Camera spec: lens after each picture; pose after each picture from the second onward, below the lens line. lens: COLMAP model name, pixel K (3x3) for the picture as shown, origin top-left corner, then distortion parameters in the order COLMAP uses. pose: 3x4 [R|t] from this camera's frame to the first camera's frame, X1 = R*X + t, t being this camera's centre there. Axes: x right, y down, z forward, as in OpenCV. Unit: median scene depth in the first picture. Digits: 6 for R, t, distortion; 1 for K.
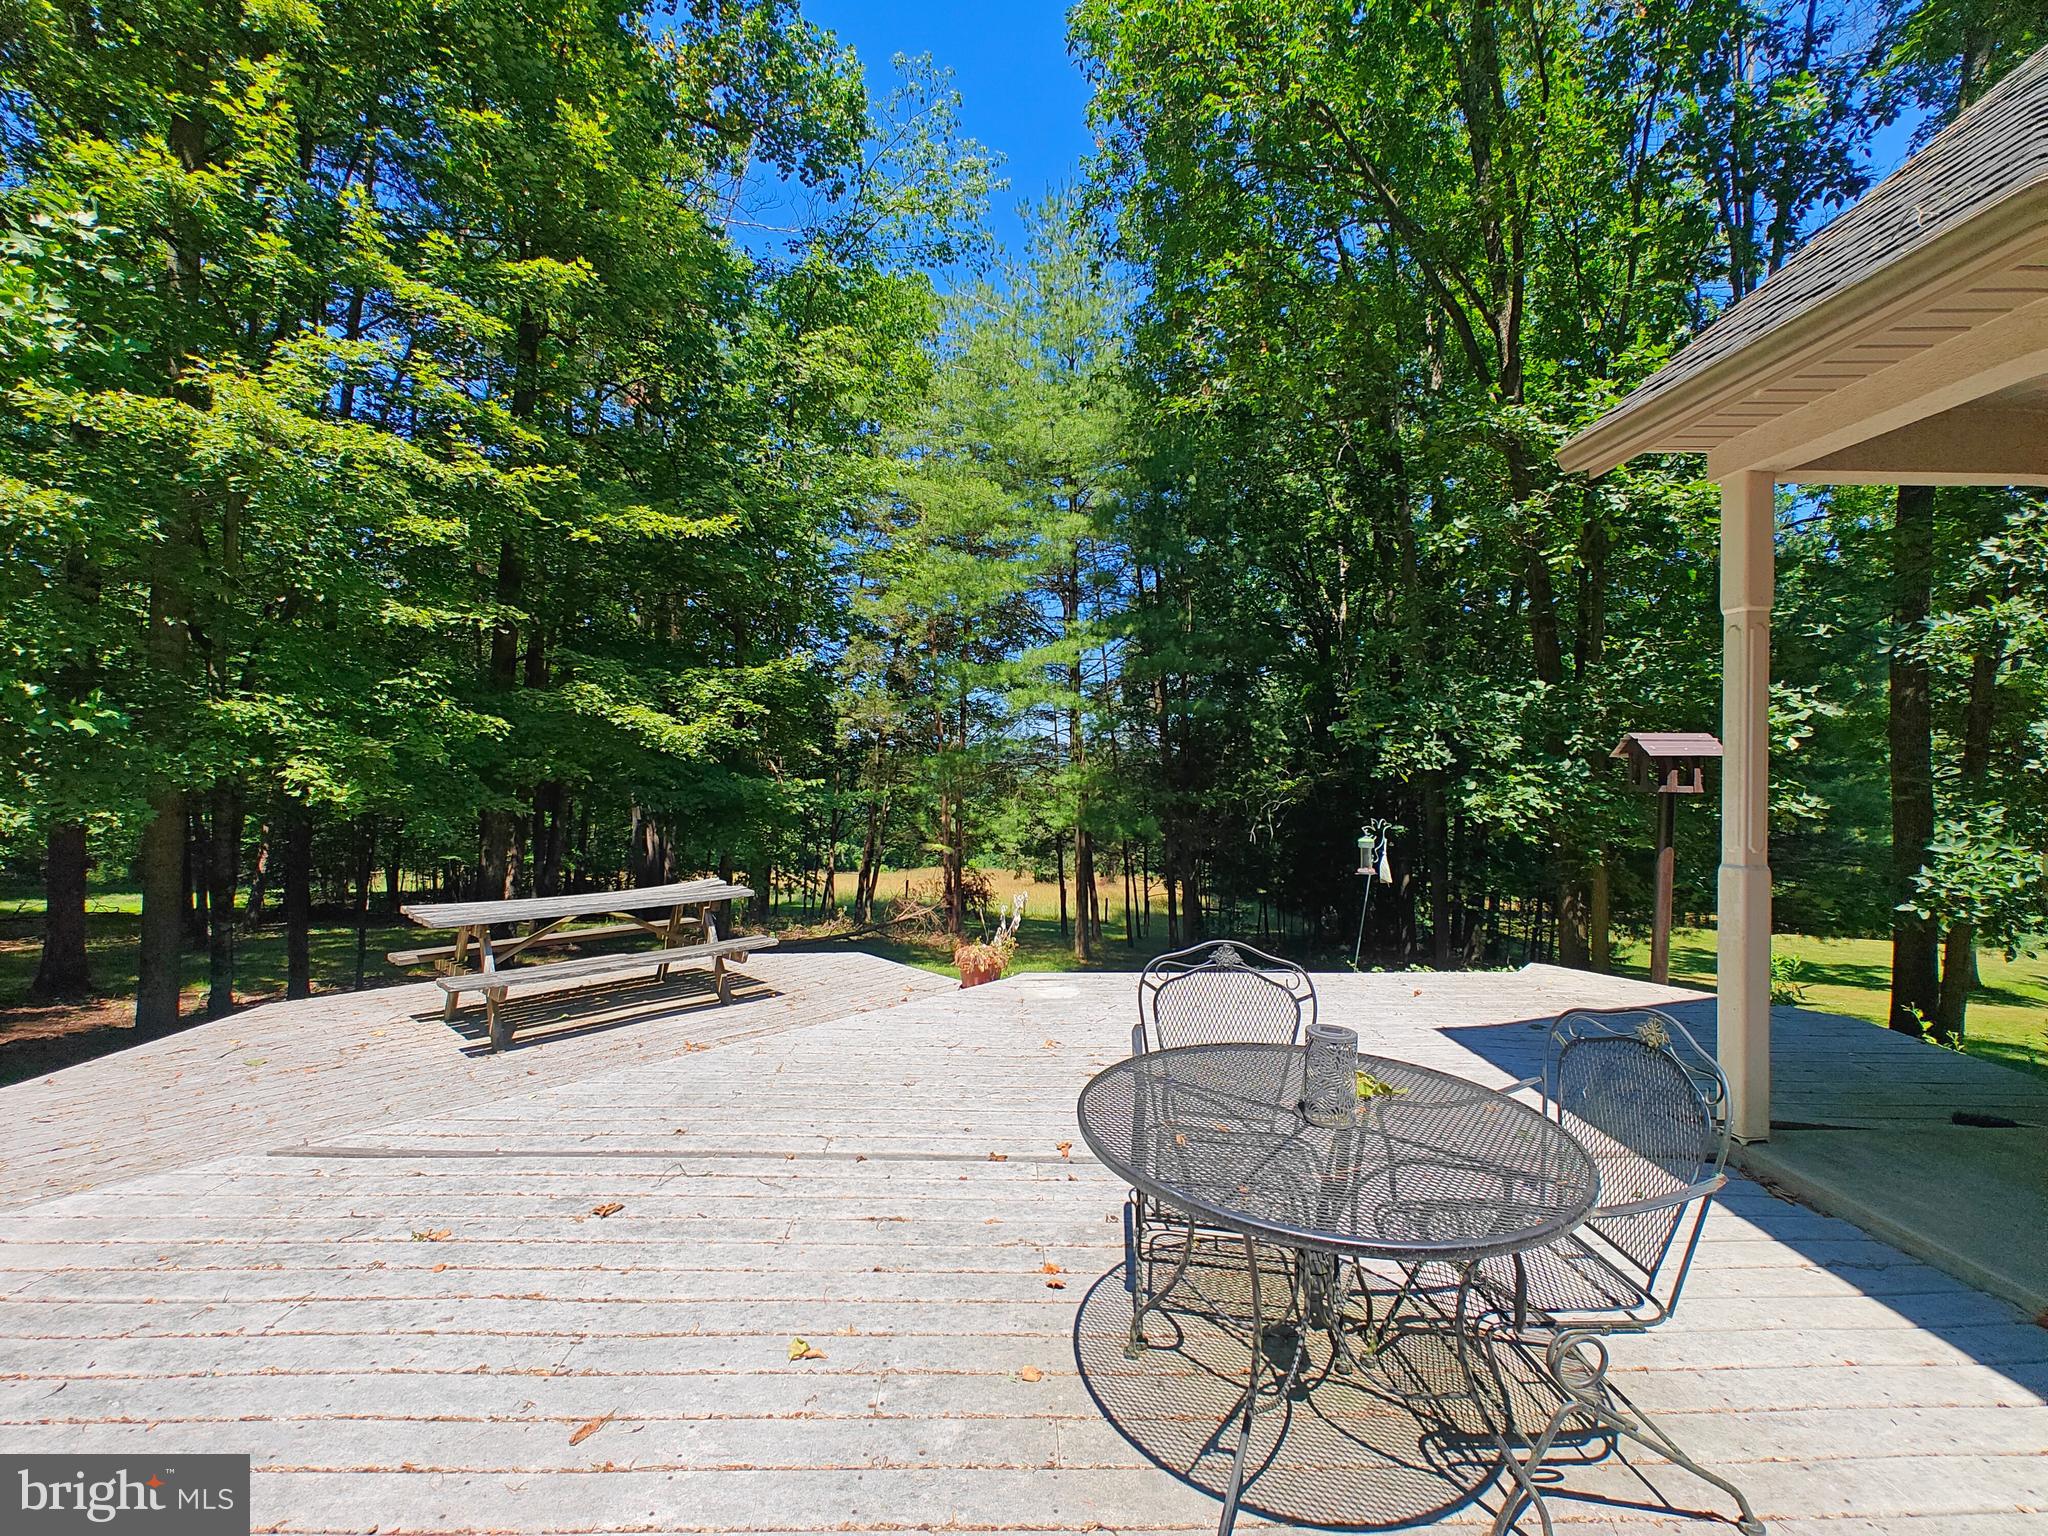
lens RADIAL K [[857.1, 0, 1033.6], [0, 857.1, 768.4], [0, 0, 1]] dist [0.000163, 0.000140]
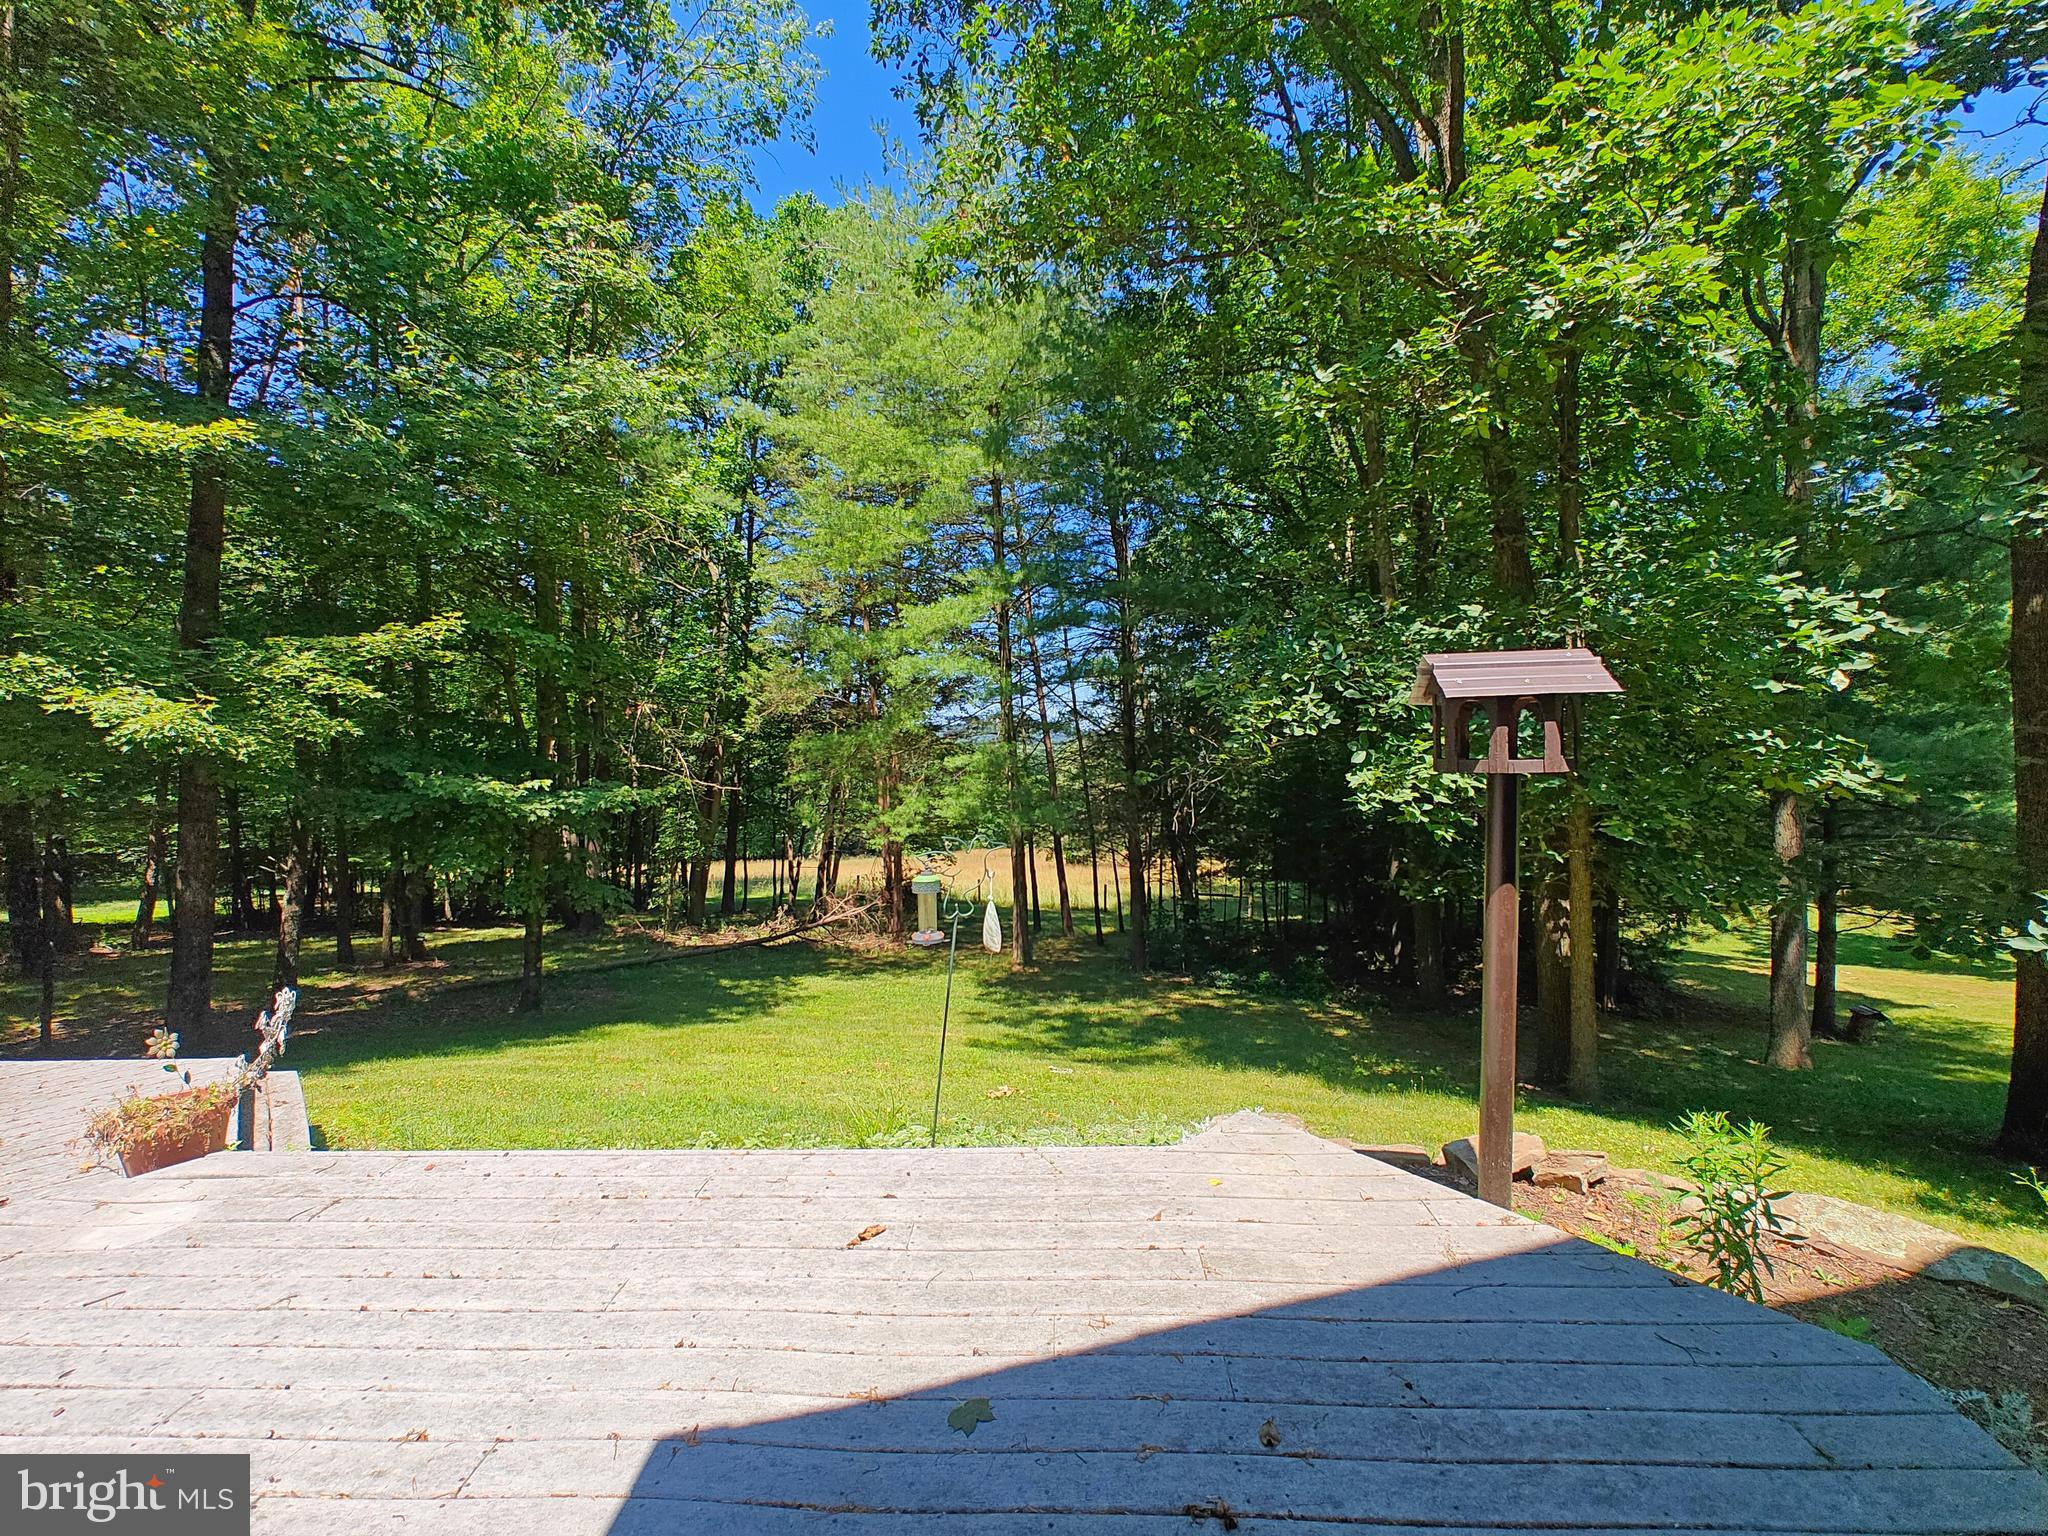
lens RADIAL K [[857.1, 0, 1031.8], [0, 857.1, 770.8], [0, 0, 1]] dist [0.000163, 0.000140]
pose [[0.996961, -0.029742, -0.072002, 0.296103], [0.031826, 0.999102, 0.027975, 0.003236], [0.071105, -0.030181, 0.997012, 0.285529]]
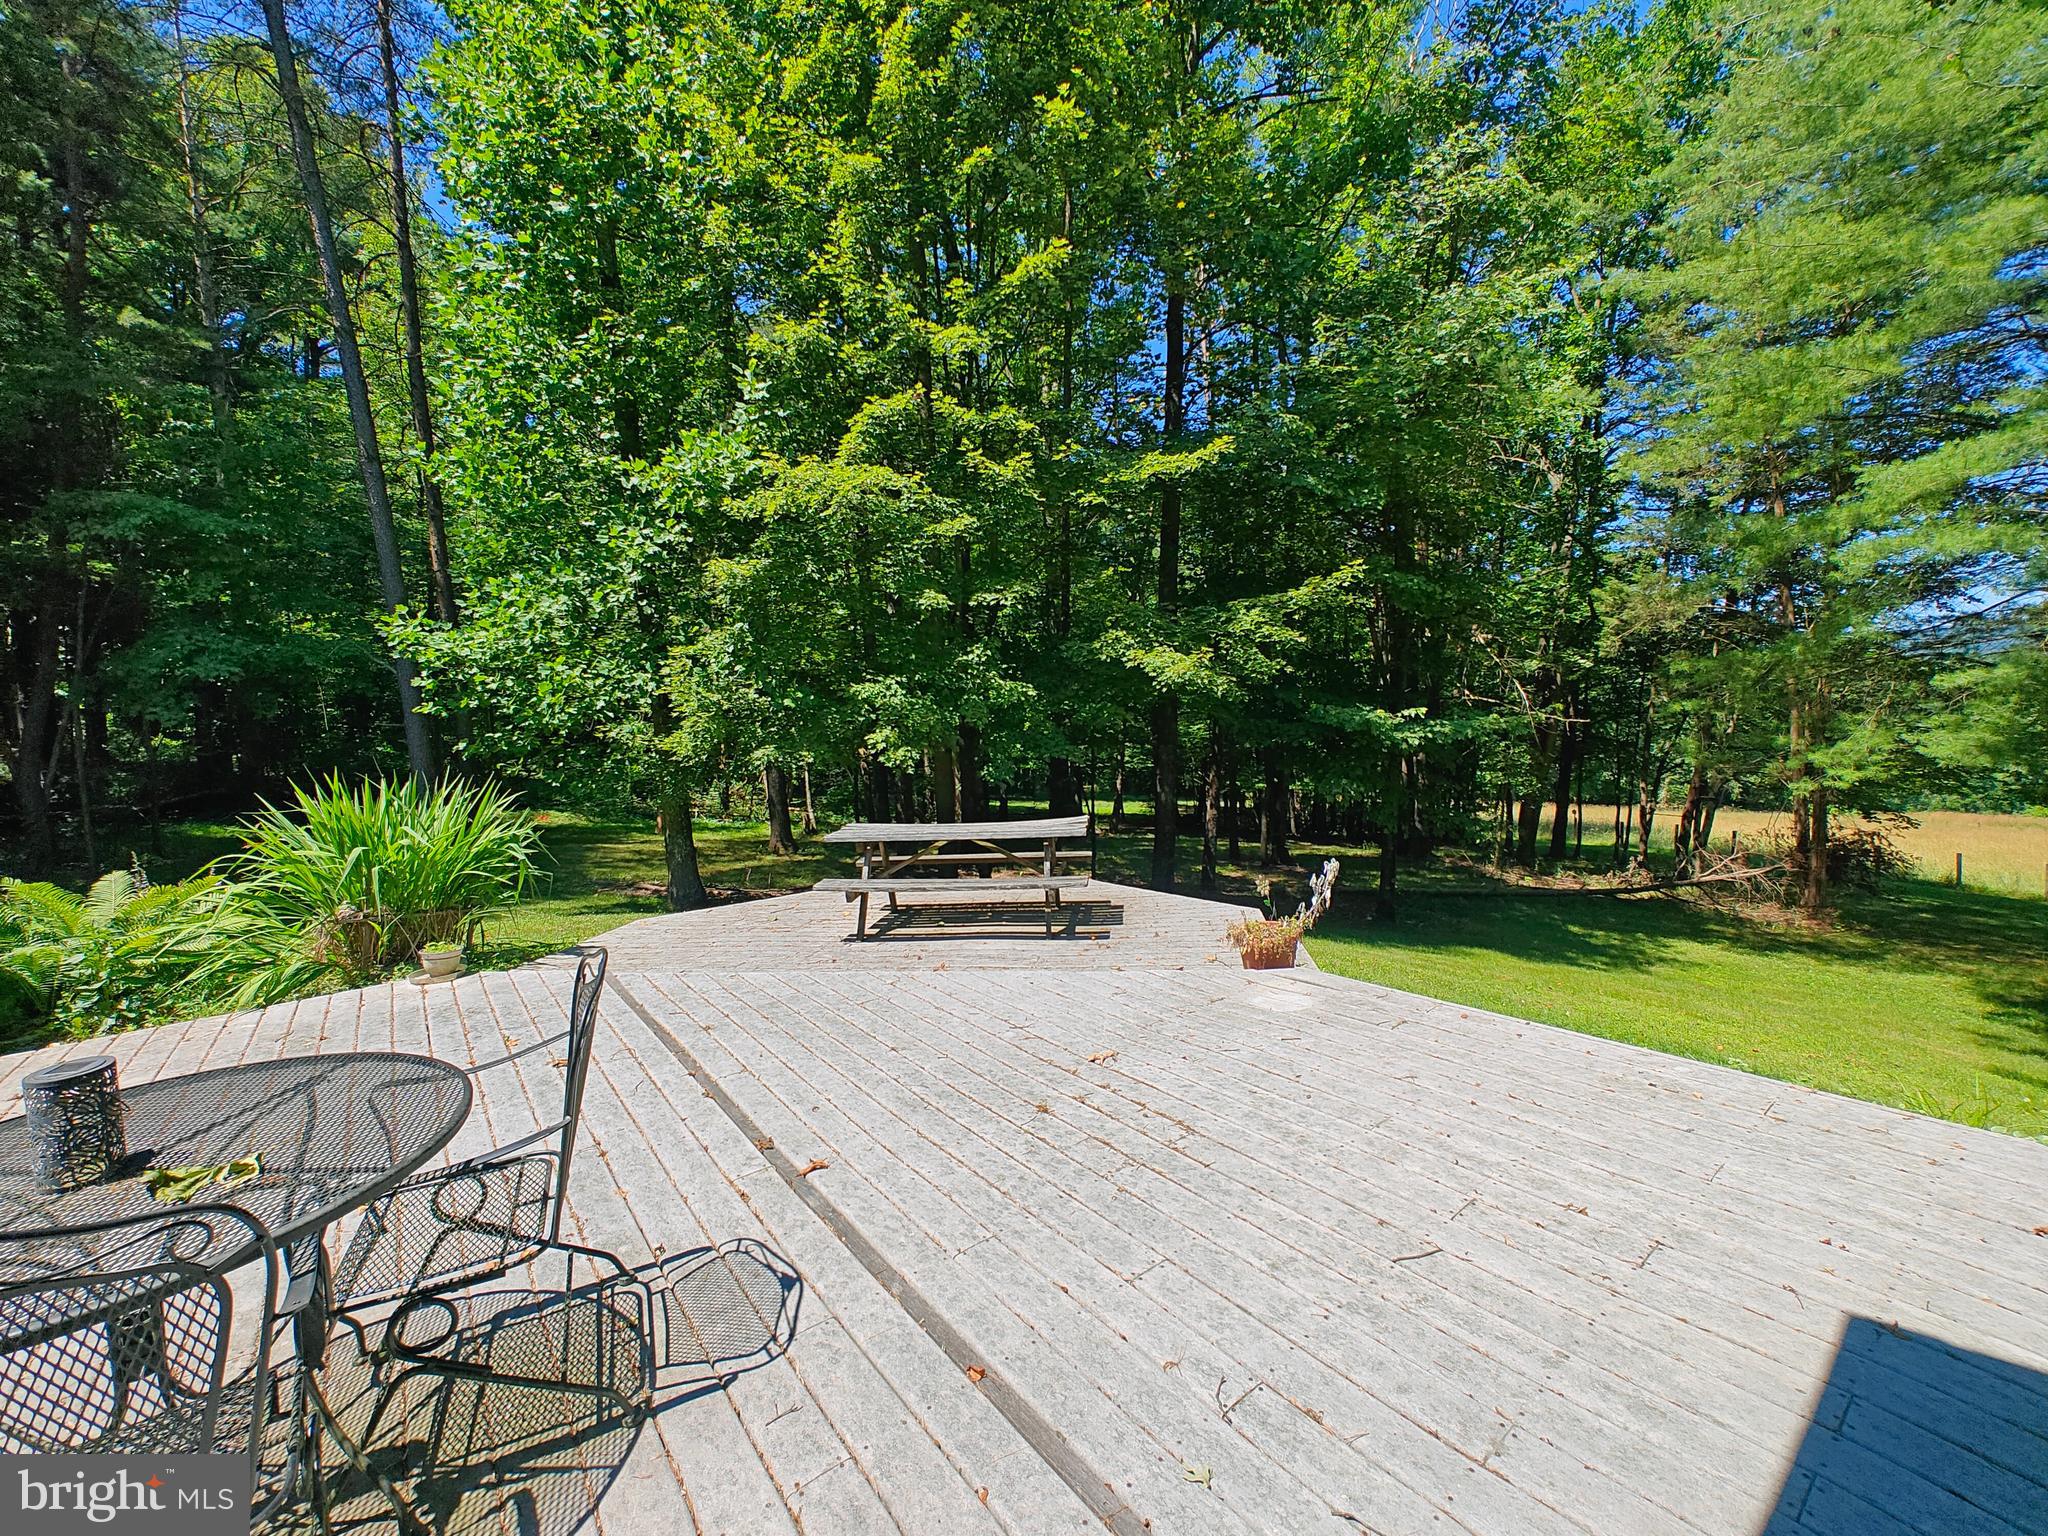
lens RADIAL K [[857.1, 0, 1020.6], [0, 857.1, 770.4], [0, 0, 1]] dist [0.000163, 0.000140]
pose [[0.575963, 0.013276, -0.817368, 0.250621], [0.060051, 0.996480, 0.058500, 0.007037], [0.815267, -0.082778, 0.573138, 0.217220]]
